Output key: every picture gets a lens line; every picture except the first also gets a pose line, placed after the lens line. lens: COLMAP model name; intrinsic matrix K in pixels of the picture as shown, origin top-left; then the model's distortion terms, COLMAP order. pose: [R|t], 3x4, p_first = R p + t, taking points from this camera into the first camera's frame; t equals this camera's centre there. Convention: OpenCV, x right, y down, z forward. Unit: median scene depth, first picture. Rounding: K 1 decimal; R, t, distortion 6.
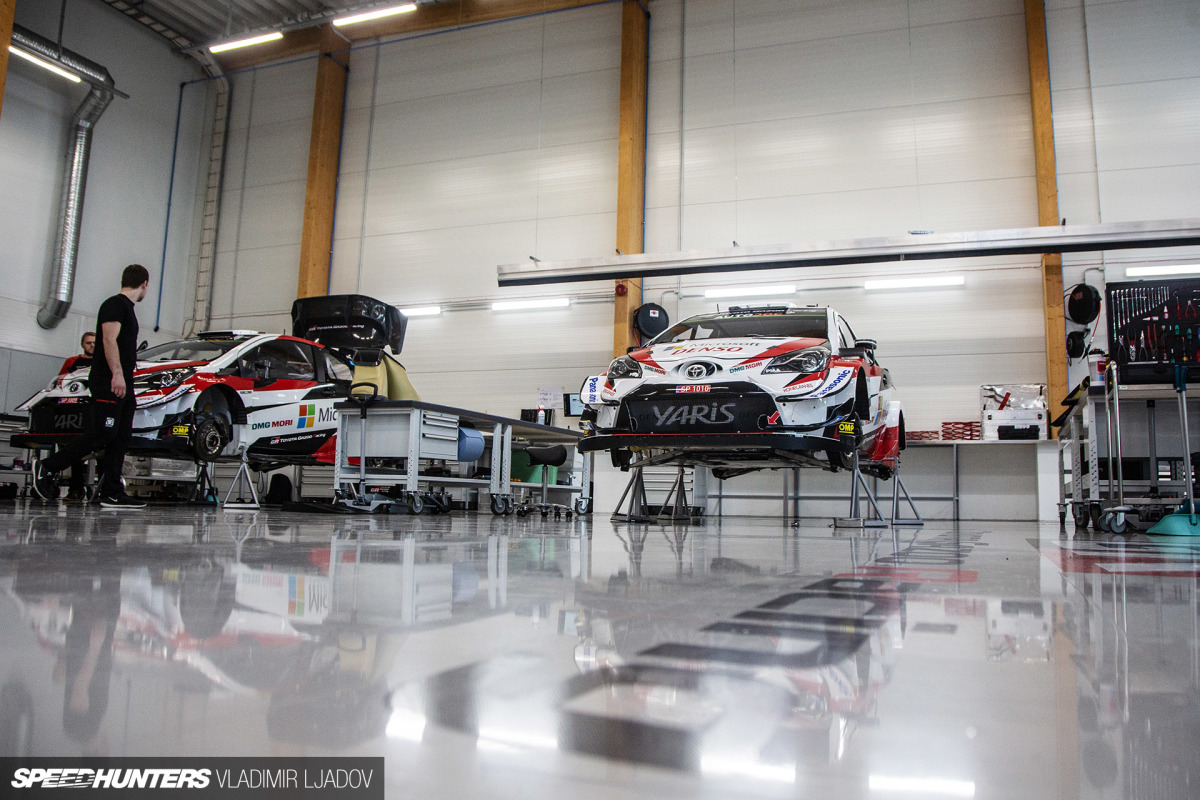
lens RADIAL K [[919.6, 0, 600.0], [0, 919.6, 400.0], [0, 0, 1]] dist [-0.104273, 0.006162]
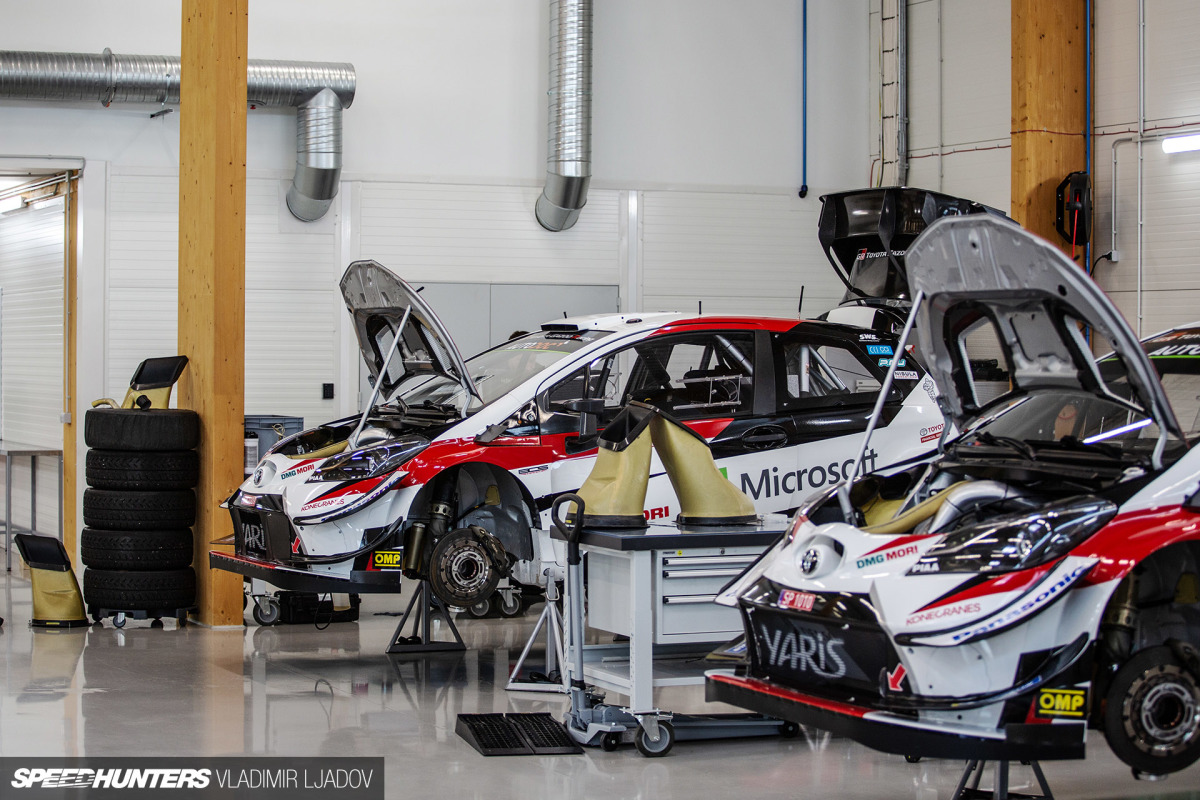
lens RADIAL K [[2554.8, 0, 600.0], [0, 2554.8, 400.0], [0, 0, 1]] dist [-0.332994, 0.077682]
pose [[0.709535, -0.008514, -0.704619, 0.768547], [0.086387, 0.993436, 0.074986, -0.178477], [0.699355, -0.114075, 0.705613, 0.001095]]
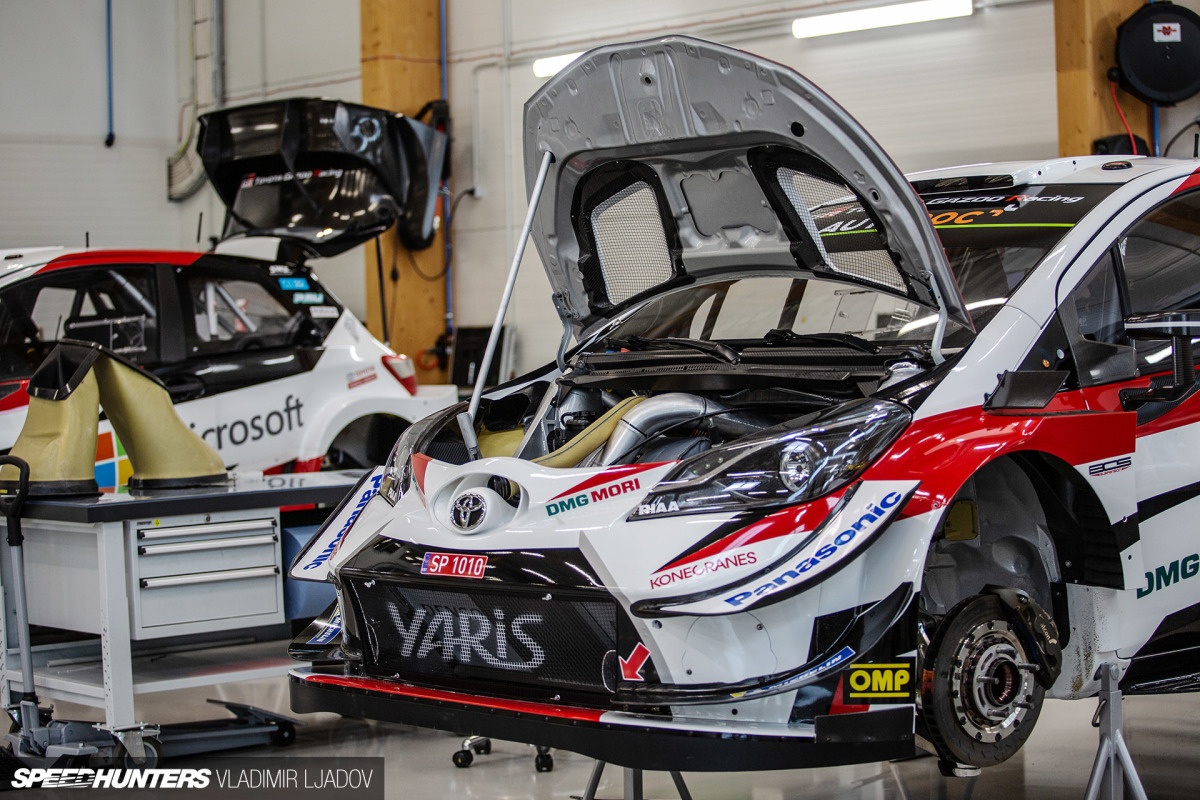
lens RADIAL K [[2442.3, 0, 600.0], [0, 2442.3, 400.0], [0, 0, 1]] dist [-0.283593, -0.020517]
pose [[0.899057, -0.039891, -0.436011, 0.441439], [0.097183, 0.989181, 0.109891, -0.134884], [0.426910, -0.141171, 0.893207, 0.166479]]
